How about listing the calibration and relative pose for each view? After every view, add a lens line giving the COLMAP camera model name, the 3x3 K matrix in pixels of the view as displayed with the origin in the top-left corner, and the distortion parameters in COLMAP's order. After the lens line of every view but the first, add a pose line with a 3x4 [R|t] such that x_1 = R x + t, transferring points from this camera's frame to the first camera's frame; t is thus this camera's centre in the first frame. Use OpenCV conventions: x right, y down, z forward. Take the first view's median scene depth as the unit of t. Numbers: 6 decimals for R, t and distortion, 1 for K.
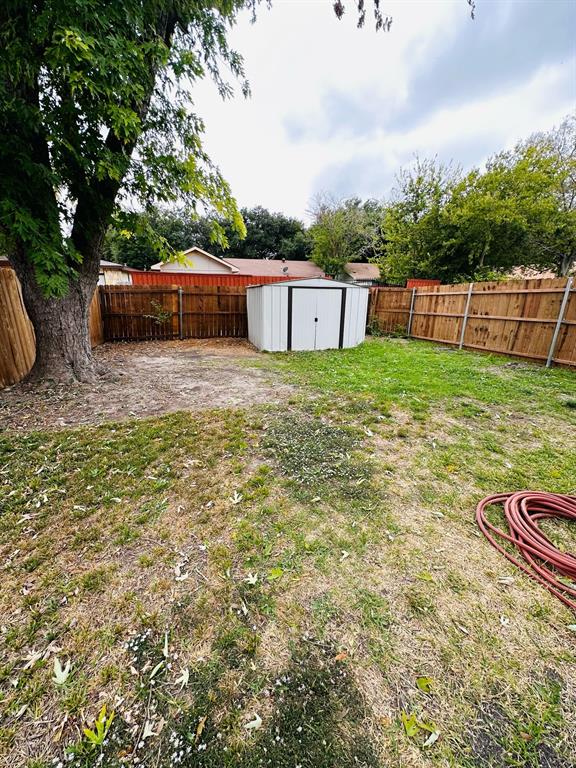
lens RADIAL K [[308.7, 0, 288.0], [0, 308.7, 384.0], [0, 0, 1]] dist [0.000166, 0.000009]
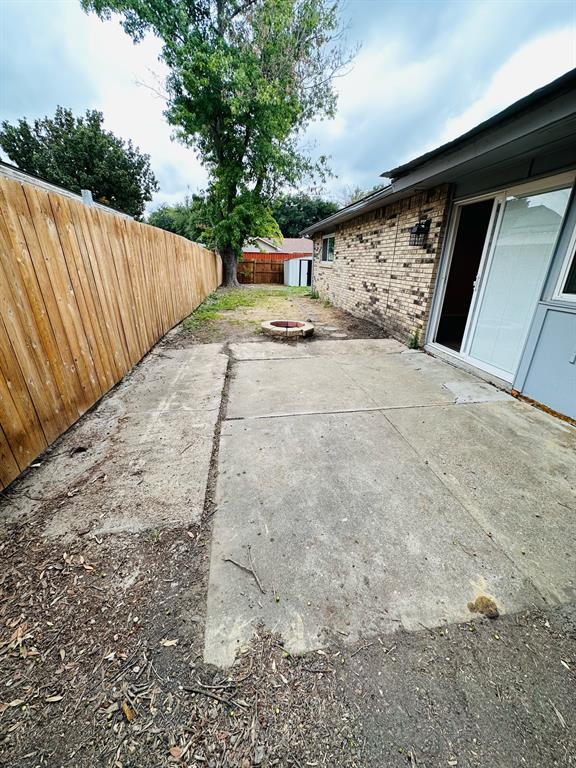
lens RADIAL K [[308.7, 0, 288.0], [0, 308.7, 384.0], [0, 0, 1]] dist [0.000166, 0.000009]
pose [[0.991244, 0.050333, -0.122073, 0.153024], [-0.041208, 0.996244, 0.076156, 0.299300], [0.125448, -0.070459, 0.989595, -0.928912]]
